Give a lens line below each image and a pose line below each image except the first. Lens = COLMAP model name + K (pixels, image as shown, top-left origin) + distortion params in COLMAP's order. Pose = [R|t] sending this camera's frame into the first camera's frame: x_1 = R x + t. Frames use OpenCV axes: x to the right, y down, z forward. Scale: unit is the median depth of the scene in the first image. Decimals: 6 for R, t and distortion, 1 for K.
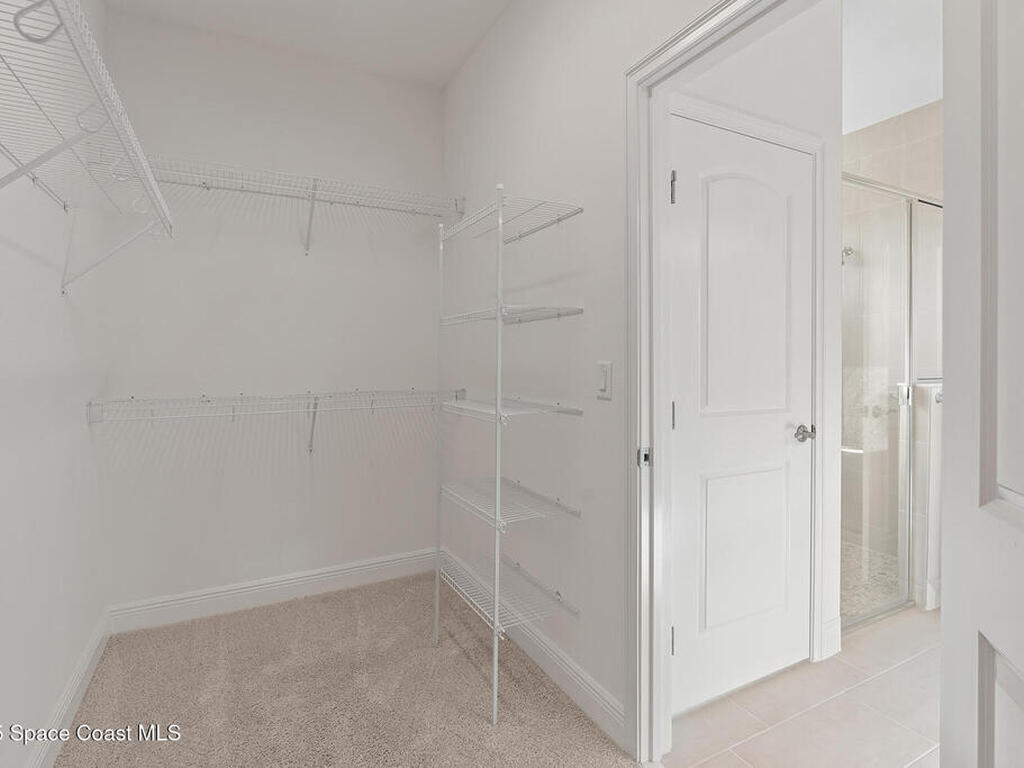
lens RADIAL K [[524.4, 0, 512.0], [0, 524.4, 384.0], [0, 0, 1]] dist [-0.000959, -0.000113]
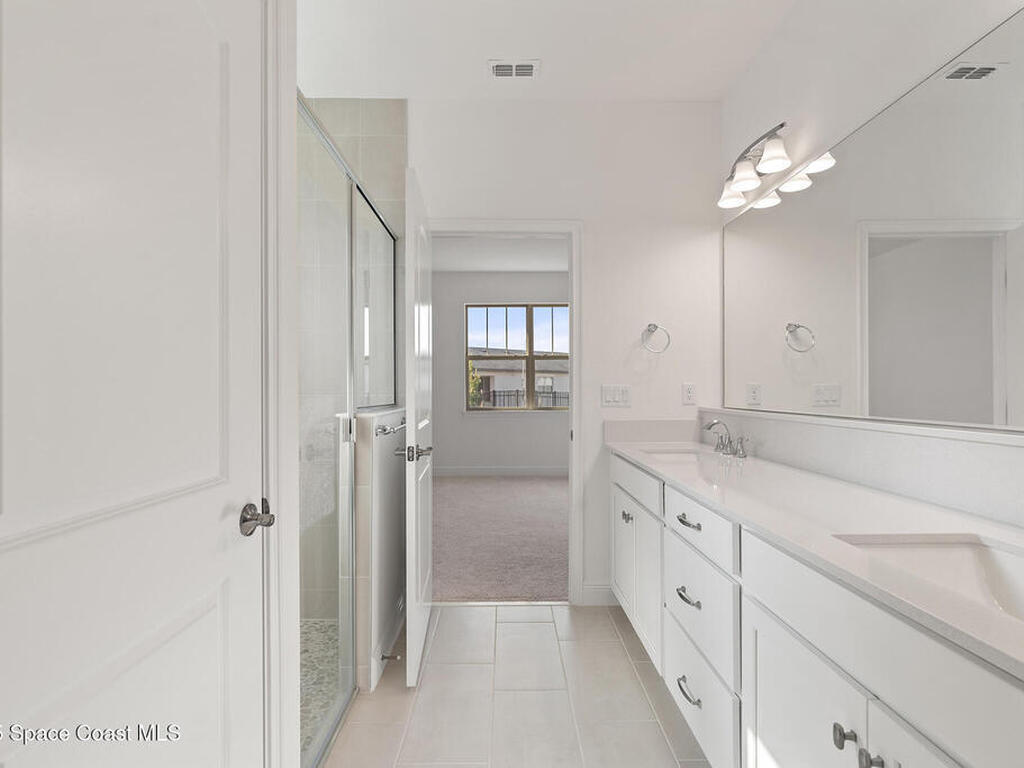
lens RADIAL K [[524.4, 0, 512.0], [0, 524.4, 384.0], [0, 0, 1]] dist [-0.000959, -0.000113]
pose [[0.458820, 0.010880, 0.888462, 0.169702], [0.040080, 0.998654, -0.032927, -0.010113], [-0.887625, 0.050717, 0.457767, 0.423963]]
